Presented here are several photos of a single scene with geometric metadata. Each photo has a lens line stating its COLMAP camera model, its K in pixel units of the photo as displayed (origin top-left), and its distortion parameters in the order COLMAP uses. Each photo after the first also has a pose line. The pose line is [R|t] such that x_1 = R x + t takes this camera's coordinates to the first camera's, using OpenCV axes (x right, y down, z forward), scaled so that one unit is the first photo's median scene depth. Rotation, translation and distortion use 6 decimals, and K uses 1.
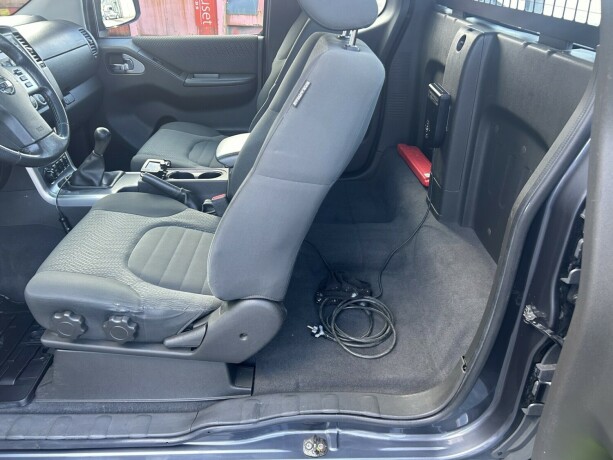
lens RADIAL K [[473.2, 0, 301.5], [0, 473.2, 230.8], [0, 0, 1]] dist [0.035379, -0.046920]
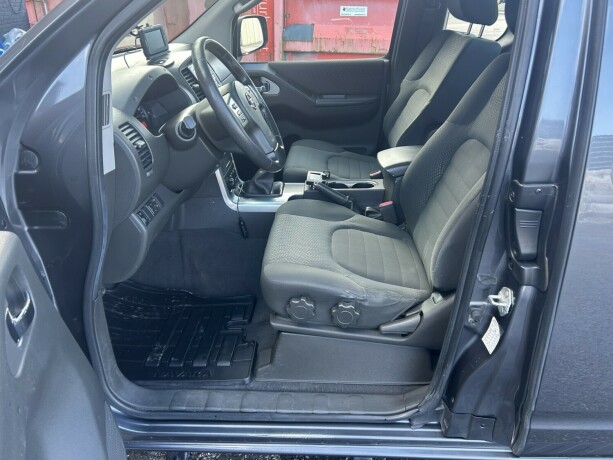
lens RADIAL K [[473.2, 0, 312.0], [0, 473.2, 227.7], [0, 0, 1]] dist [0.035379, -0.046920]
pose [[0.997634, 0.009957, -0.068022, -0.356351], [-0.013433, 0.998617, -0.050826, 0.054638], [0.067422, 0.051619, 0.996388, -0.126469]]
